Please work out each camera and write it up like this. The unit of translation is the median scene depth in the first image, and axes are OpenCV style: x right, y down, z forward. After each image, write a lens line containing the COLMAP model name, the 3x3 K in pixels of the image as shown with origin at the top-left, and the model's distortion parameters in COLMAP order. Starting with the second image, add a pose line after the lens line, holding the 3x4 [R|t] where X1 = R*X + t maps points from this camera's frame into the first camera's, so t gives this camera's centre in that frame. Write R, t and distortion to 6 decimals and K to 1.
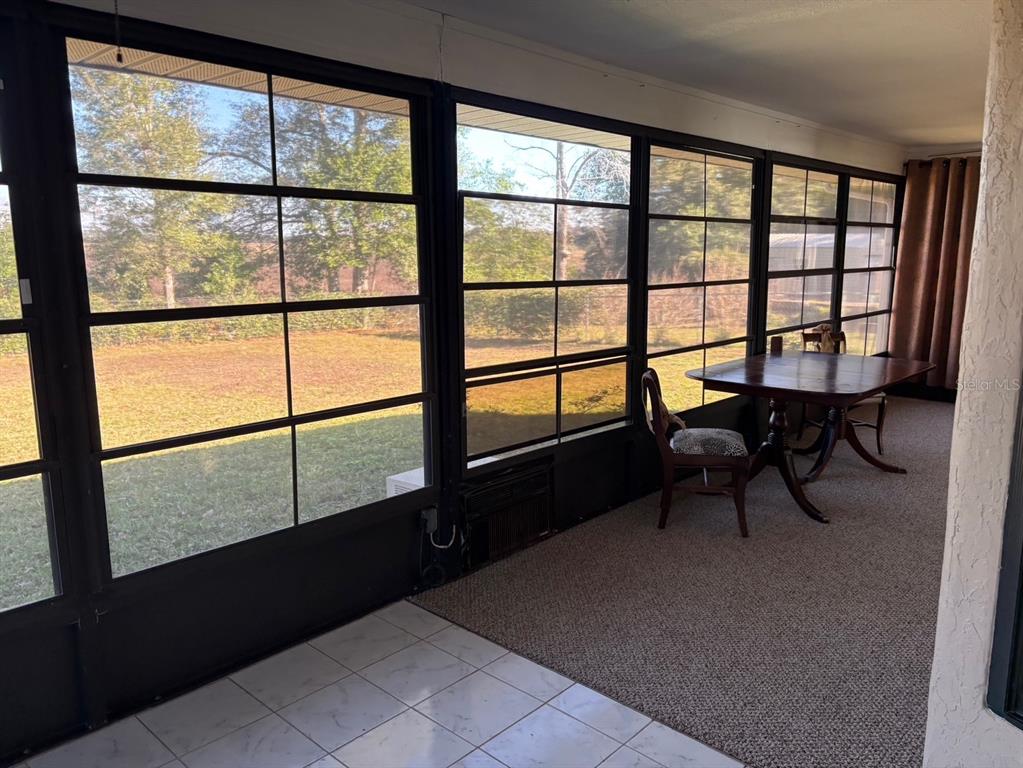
lens RADIAL K [[768.8, 0, 512.9], [0, 768.8, 384.2], [0, 0, 1]] dist [0.040522, -0.038961]
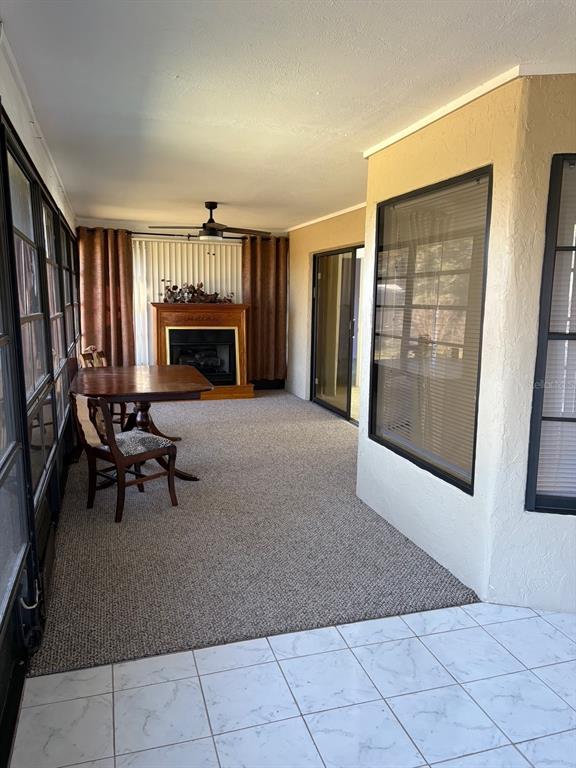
lens RADIAL K [[577.2, 0, 288.0], [0, 577.2, 385.8], [0, 0, 1]] dist [0.040522, -0.038961]
pose [[0.500220, -0.127020, 0.856531, -0.571237], [0.136006, 0.988430, 0.067151, -0.060535], [-0.855151, 0.082903, 0.511708, 0.412323]]
